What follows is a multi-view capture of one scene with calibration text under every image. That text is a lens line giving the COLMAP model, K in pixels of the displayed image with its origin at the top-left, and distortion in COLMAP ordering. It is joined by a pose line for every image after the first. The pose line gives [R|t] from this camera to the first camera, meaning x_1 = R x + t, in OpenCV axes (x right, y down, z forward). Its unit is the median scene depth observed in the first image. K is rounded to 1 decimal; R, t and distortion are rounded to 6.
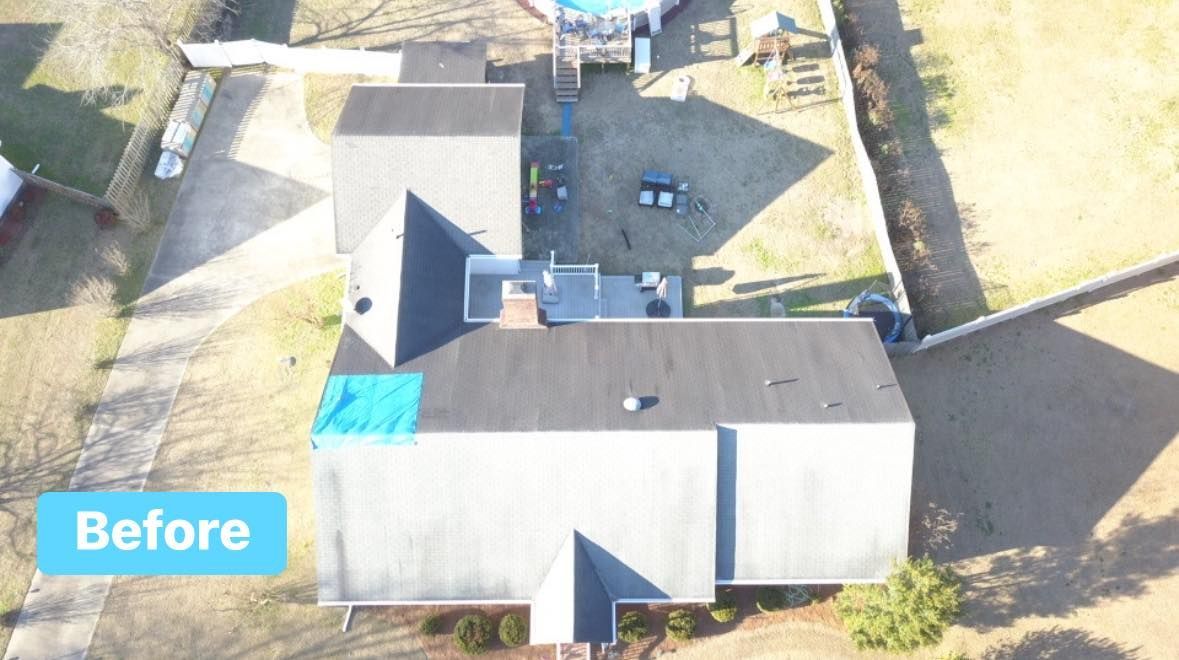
lens RADIAL K [[851.1, 0, 589.5], [0, 851.1, 330.0], [0, 0, 1]] dist [-0.001444, -0.011479]
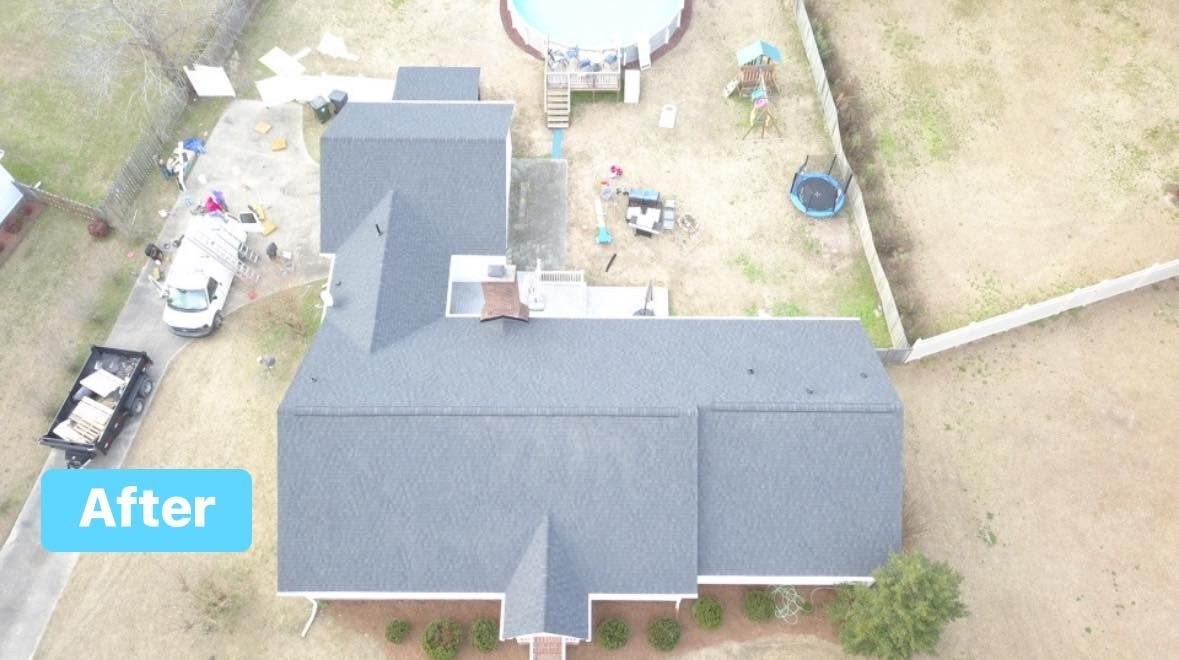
lens RADIAL K [[851.1, 0, 589.5], [0, 851.1, 330.0], [0, 0, 1]] dist [-0.001444, -0.011479]
pose [[0.999851, 0.007788, -0.015426, 0.030554], [-0.009847, 0.990350, -0.138235, 0.118903], [0.014201, 0.138367, 0.990279, 0.021190]]
